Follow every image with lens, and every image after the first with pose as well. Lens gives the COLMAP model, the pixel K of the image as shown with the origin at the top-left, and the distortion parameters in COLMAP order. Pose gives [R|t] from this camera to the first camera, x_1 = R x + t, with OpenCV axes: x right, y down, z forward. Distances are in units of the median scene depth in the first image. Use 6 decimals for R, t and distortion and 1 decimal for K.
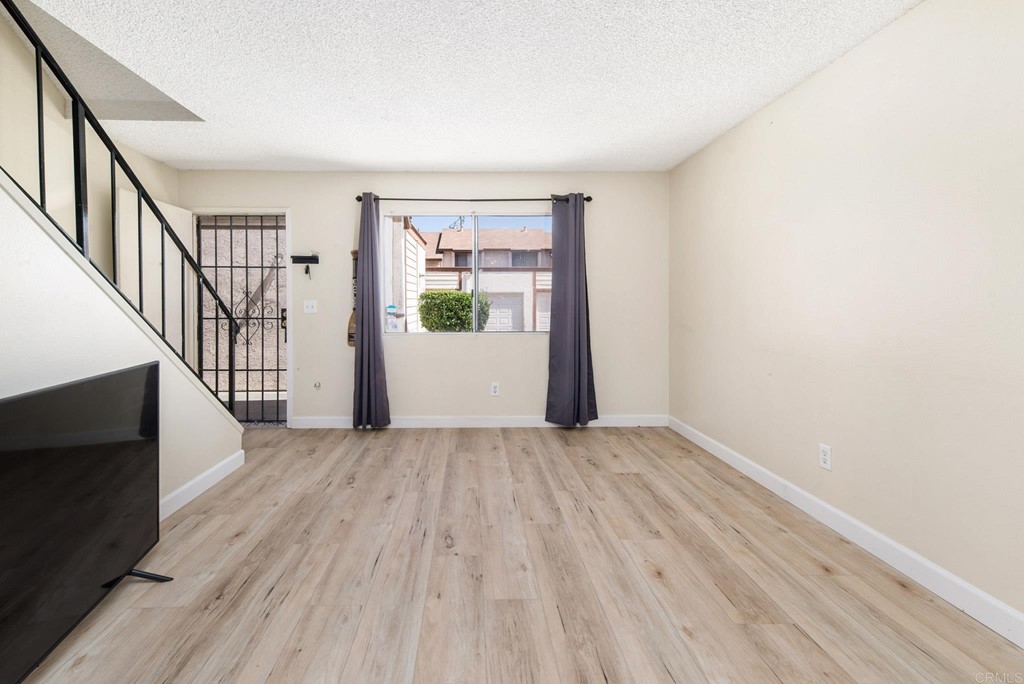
lens RADIAL K [[469.5, 0, 476.8], [0, 469.5, 305.4], [0, 0, 1]] dist [0.002449, 0.000600]
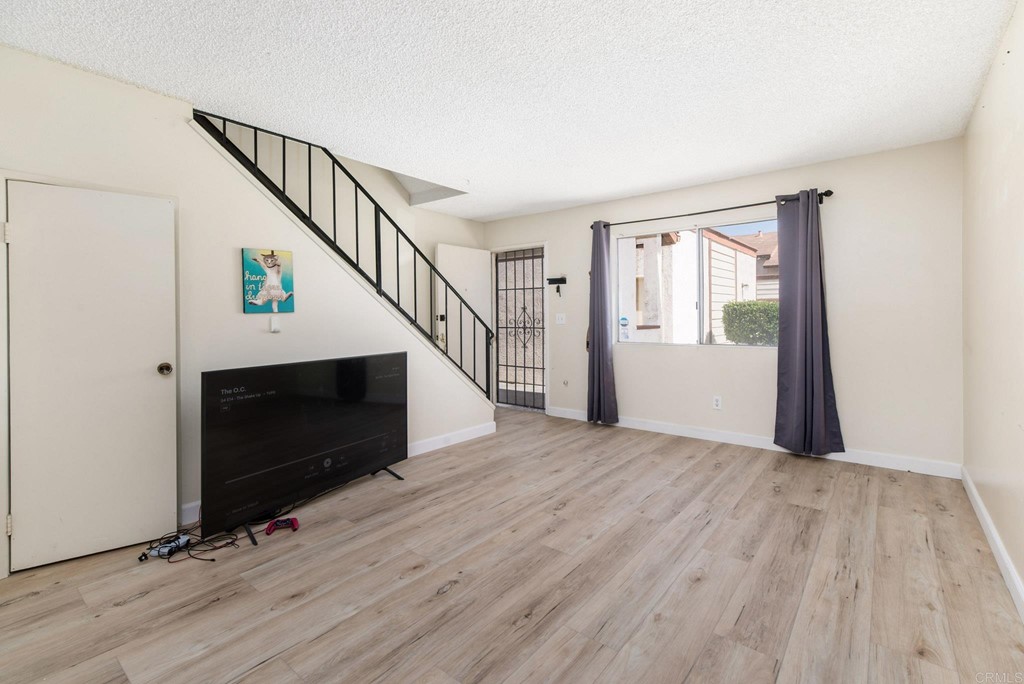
lens RADIAL K [[461.9, 0, 516.9], [0, 461.9, 317.2], [0, 0, 1]] dist [0.001901, 0.000218]
pose [[0.773480, -0.002036, -0.633817, 0.336851], [0.002119, 0.999998, -0.000627, -0.001042], [0.633817, -0.000858, 0.773482, -0.014357]]
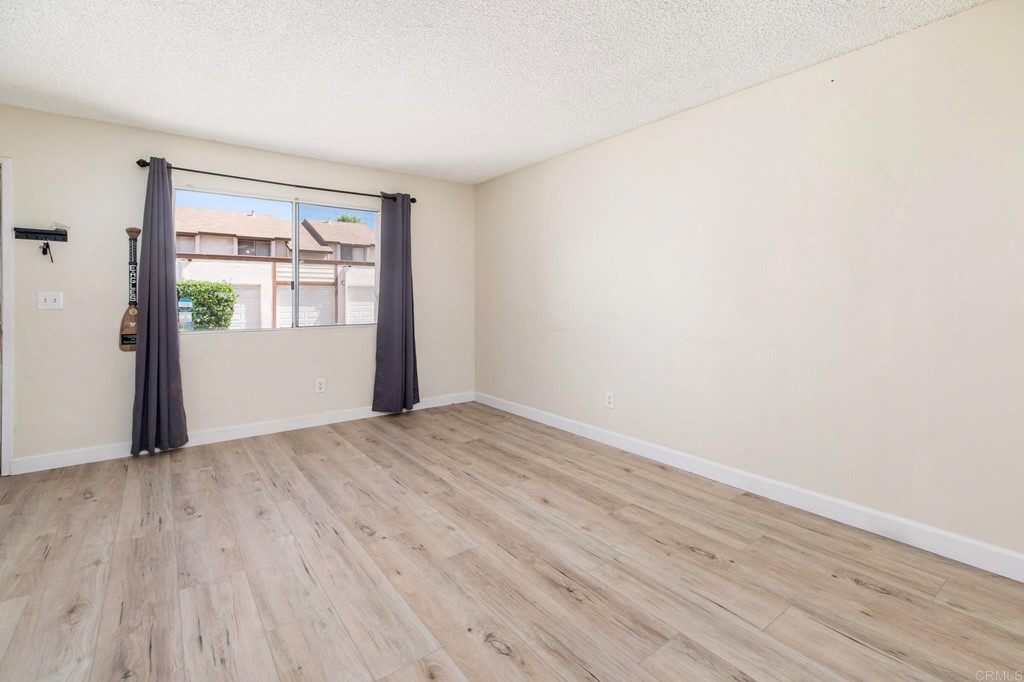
lens RADIAL K [[463.8, 0, 513.0], [0, 463.8, 295.6], [0, 0, 1]] dist [0.002726, 0.000255]
pose [[0.803810, 0.003289, 0.594877, -0.214669], [0.001180, 0.999974, -0.007124, 0.001557], [-0.594885, 0.006428, 0.803785, 0.002111]]
